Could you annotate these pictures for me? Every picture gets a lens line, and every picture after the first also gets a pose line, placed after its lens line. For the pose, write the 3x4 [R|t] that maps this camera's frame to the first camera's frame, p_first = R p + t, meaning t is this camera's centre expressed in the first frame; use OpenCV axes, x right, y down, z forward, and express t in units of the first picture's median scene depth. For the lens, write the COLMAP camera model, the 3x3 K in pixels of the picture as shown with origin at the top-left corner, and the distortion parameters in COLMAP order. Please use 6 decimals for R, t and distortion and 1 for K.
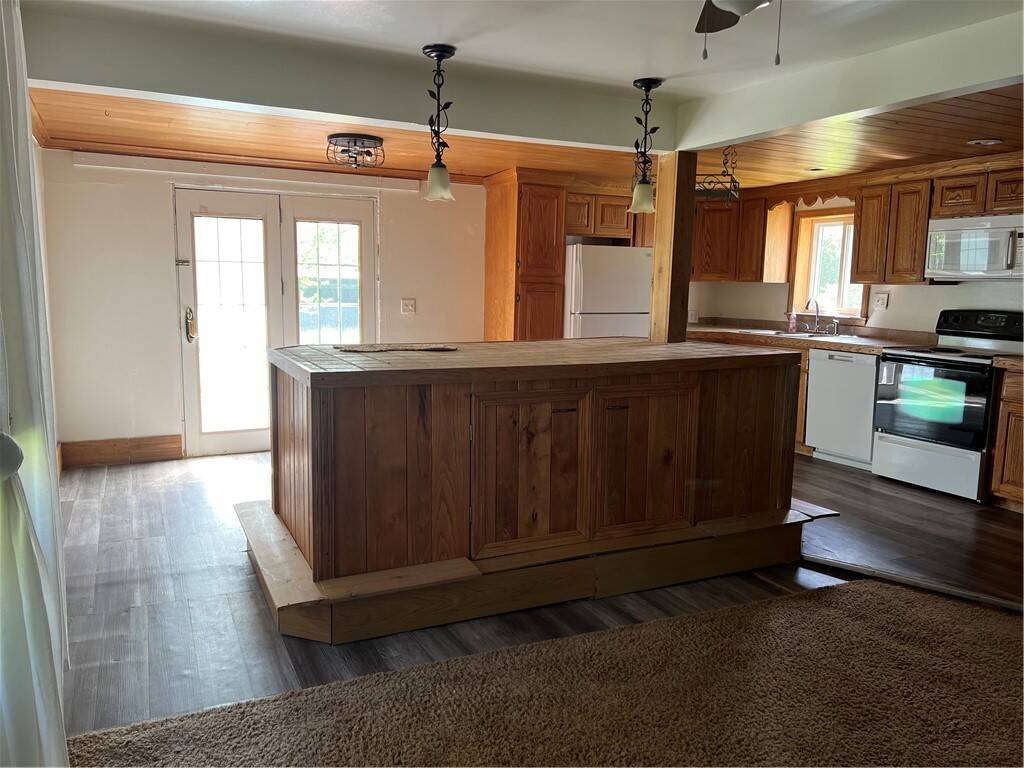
lens RADIAL K [[763.0, 0, 504.1], [0, 763.0, 382.8], [0, 0, 1]] dist [0.026917, -0.029166]
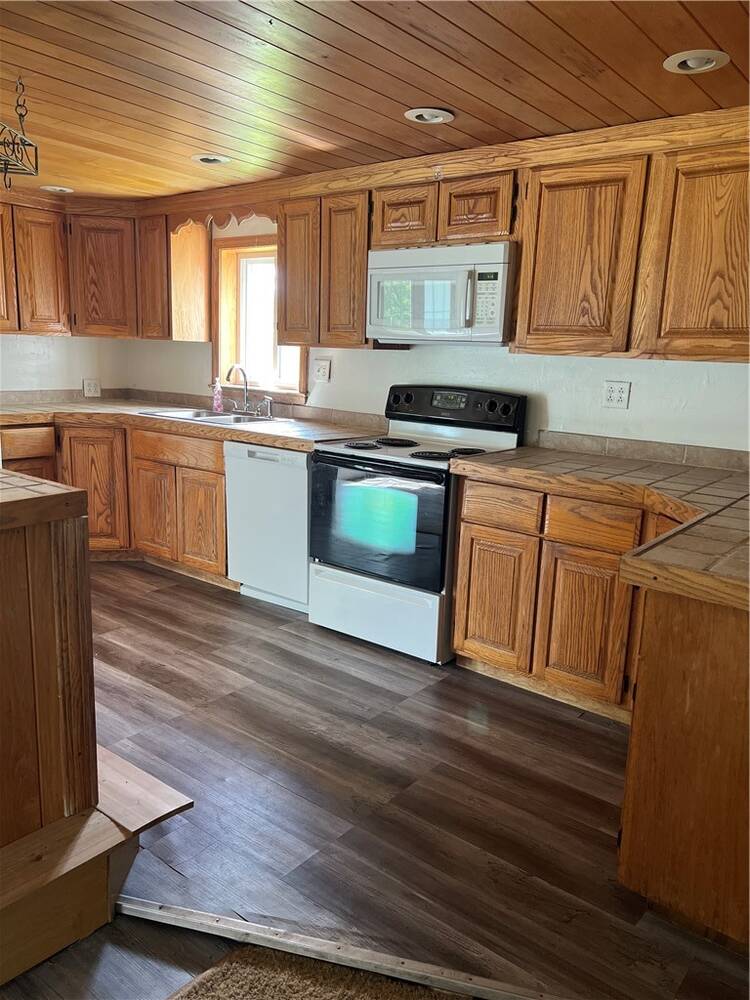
lens RADIAL K [[745.1, 0, 376.3], [0, 745.1, 505.3], [0, 0, 1]] dist [0.026917, -0.029166]
pose [[0.899661, -0.068558, 0.431172, 0.252682], [0.033086, 0.995460, 0.089246, -0.046135], [-0.435333, -0.066025, 0.897845, 0.377397]]
